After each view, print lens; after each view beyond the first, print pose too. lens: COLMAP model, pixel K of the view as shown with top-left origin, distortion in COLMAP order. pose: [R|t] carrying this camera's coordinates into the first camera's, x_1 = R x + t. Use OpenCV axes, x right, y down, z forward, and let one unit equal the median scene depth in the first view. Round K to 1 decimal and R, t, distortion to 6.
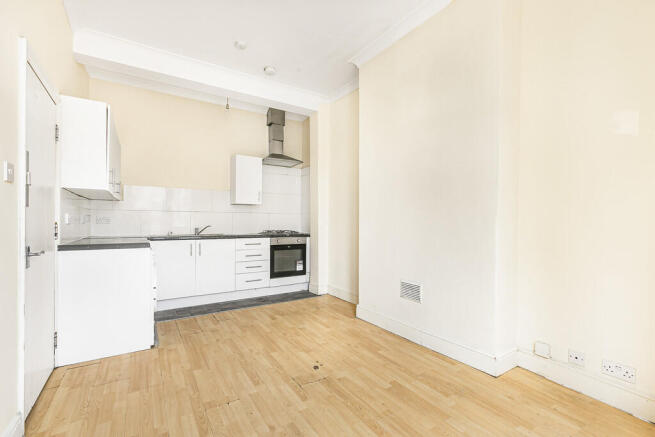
lens RADIAL K [[295.4, 0, 328.4], [0, 295.4, 222.4], [0, 0, 1]] dist [0.000788, 0.000025]
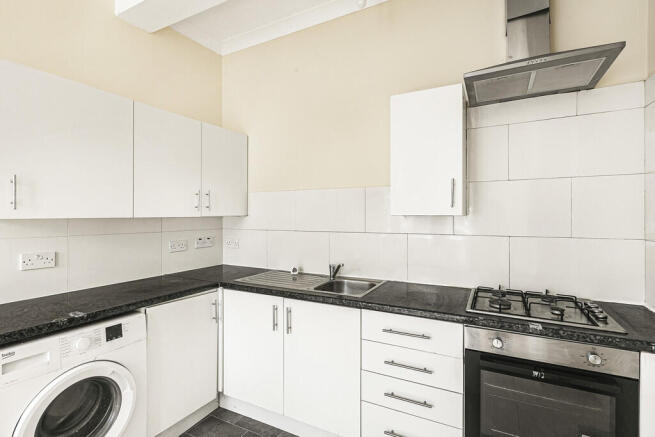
lens RADIAL K [[313.1, 0, 327.1], [0, 313.1, 213.8], [0, 0, 1]] dist [0.002320, 0.000609]
pose [[0.485582, -0.005669, -0.874173, 0.023685], [0.004278, 0.999982, -0.004109, -0.063378], [0.874181, -0.001745, 0.485597, 0.692314]]
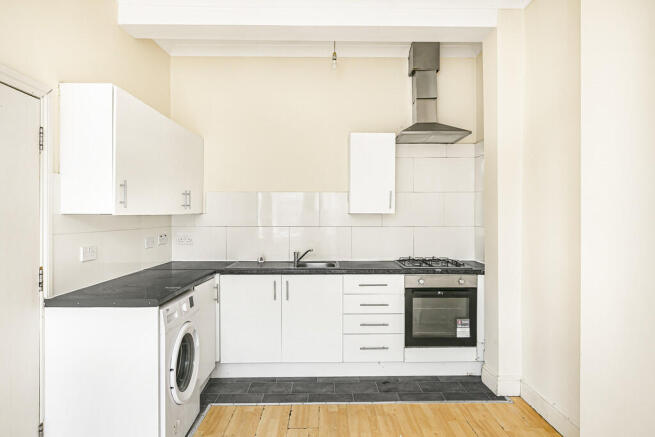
lens RADIAL K [[394.6, 0, 327.5], [0, 394.6, 218.5], [0, 0, 1]] dist [0.001476, 0.000329]
pose [[0.847712, 0.001371, -0.530455, 0.073814], [0.003052, 0.999968, 0.007462, -0.058660], [0.530448, -0.007944, 0.847681, 0.280068]]
